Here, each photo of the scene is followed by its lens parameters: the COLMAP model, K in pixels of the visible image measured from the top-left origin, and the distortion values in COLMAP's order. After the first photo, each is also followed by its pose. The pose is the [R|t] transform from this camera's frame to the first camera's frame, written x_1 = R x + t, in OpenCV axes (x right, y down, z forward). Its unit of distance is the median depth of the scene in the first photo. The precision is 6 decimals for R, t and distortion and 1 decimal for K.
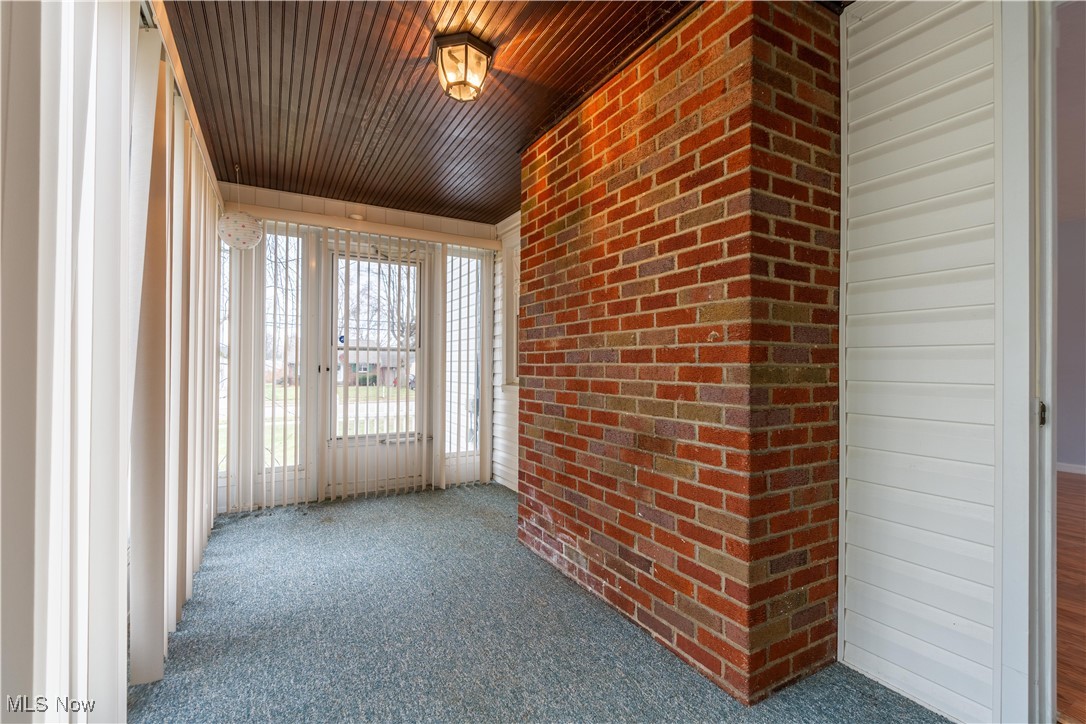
lens RADIAL K [[498.0, 0, 550.2], [0, 498.0, 364.1], [0, 0, 1]] dist [-0.009841, 0.001807]
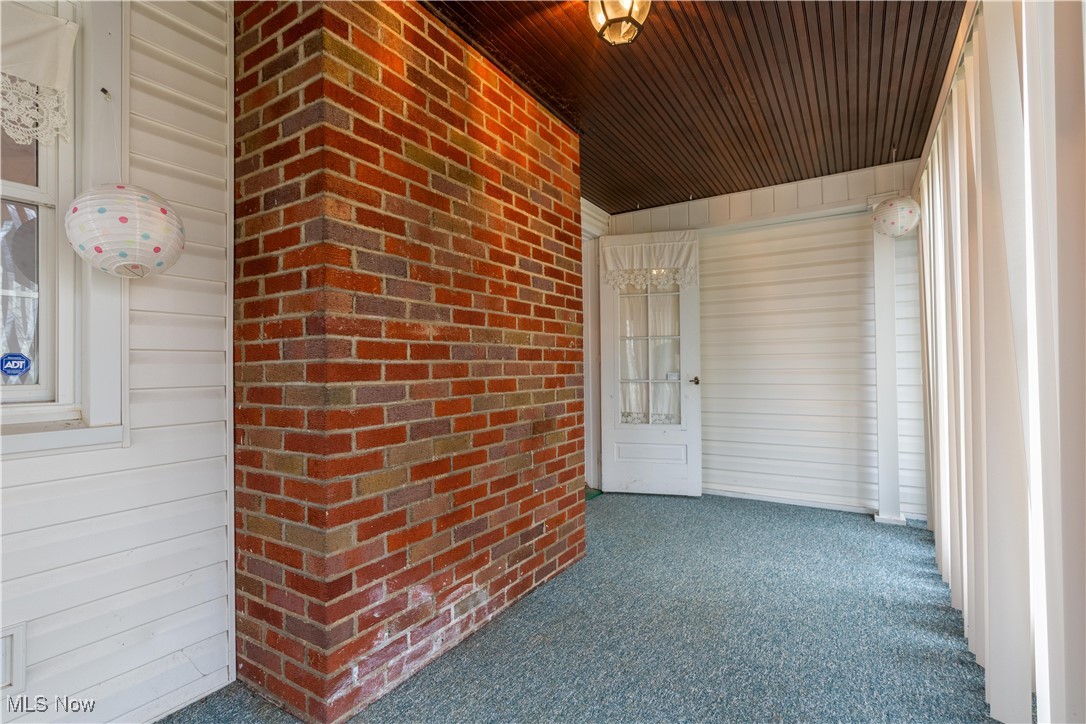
lens RADIAL K [[498.0, 0, 547.7], [0, 498.0, 360.2], [0, 0, 1]] dist [-0.009841, 0.001807]
pose [[-0.481793, 0.009967, 0.876228, -0.789854], [0.003369, 0.999949, -0.009522, 0.007341], [-0.876278, -0.001636, -0.481802, 1.417540]]
